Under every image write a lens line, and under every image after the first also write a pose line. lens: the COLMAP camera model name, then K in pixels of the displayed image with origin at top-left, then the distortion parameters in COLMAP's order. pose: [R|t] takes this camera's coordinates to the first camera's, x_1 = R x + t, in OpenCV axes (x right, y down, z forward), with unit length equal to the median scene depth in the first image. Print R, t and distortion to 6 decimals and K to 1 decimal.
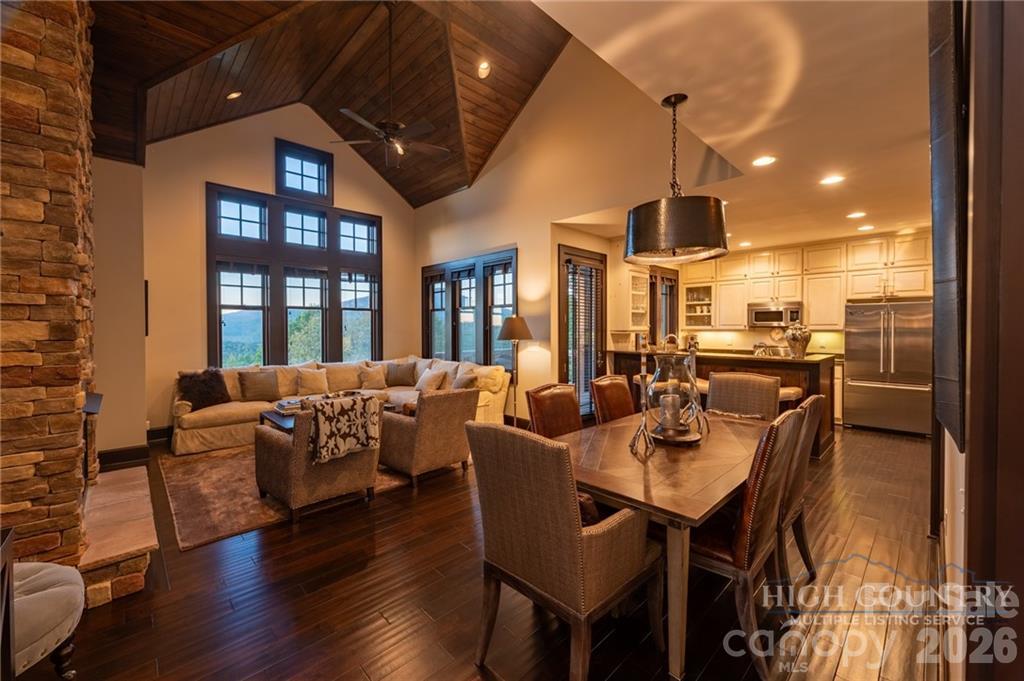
lens RADIAL K [[409.7, 0, 513.2], [0, 409.7, 333.1], [0, 0, 1]] dist [-0.002864, 0.000484]
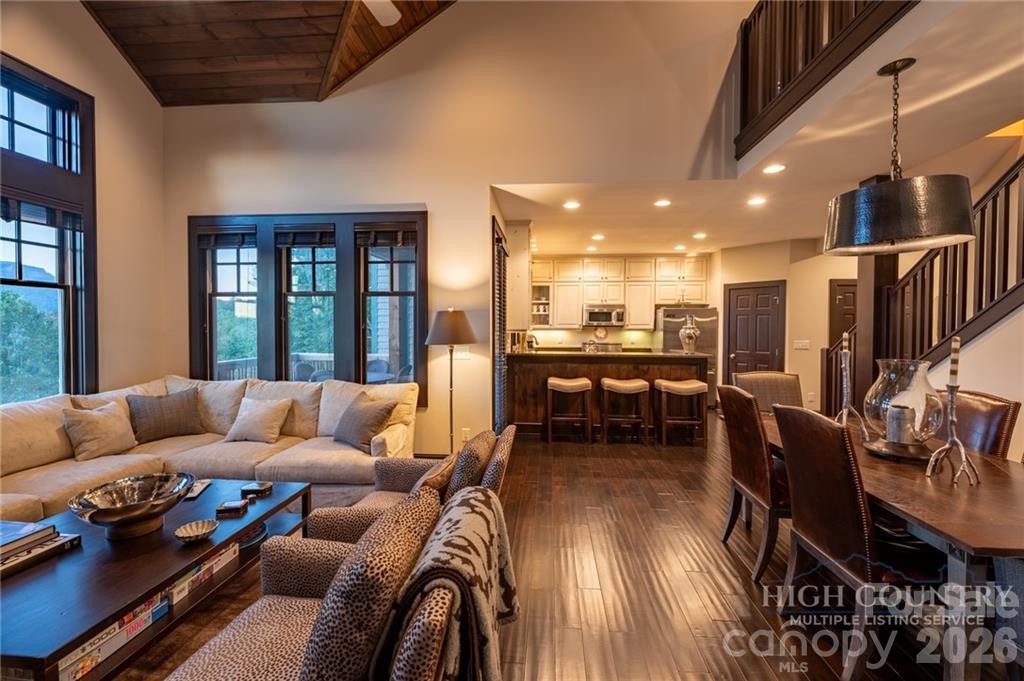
lens RADIAL K [[409.7, 0, 518.0], [0, 409.7, 333.8], [0, 0, 1]] dist [-0.002864, 0.000484]
pose [[0.749889, -0.008163, 0.661513, -0.311225], [0.003624, 0.999960, 0.008231, -0.004553], [-0.661554, -0.003775, 0.749888, 0.347669]]
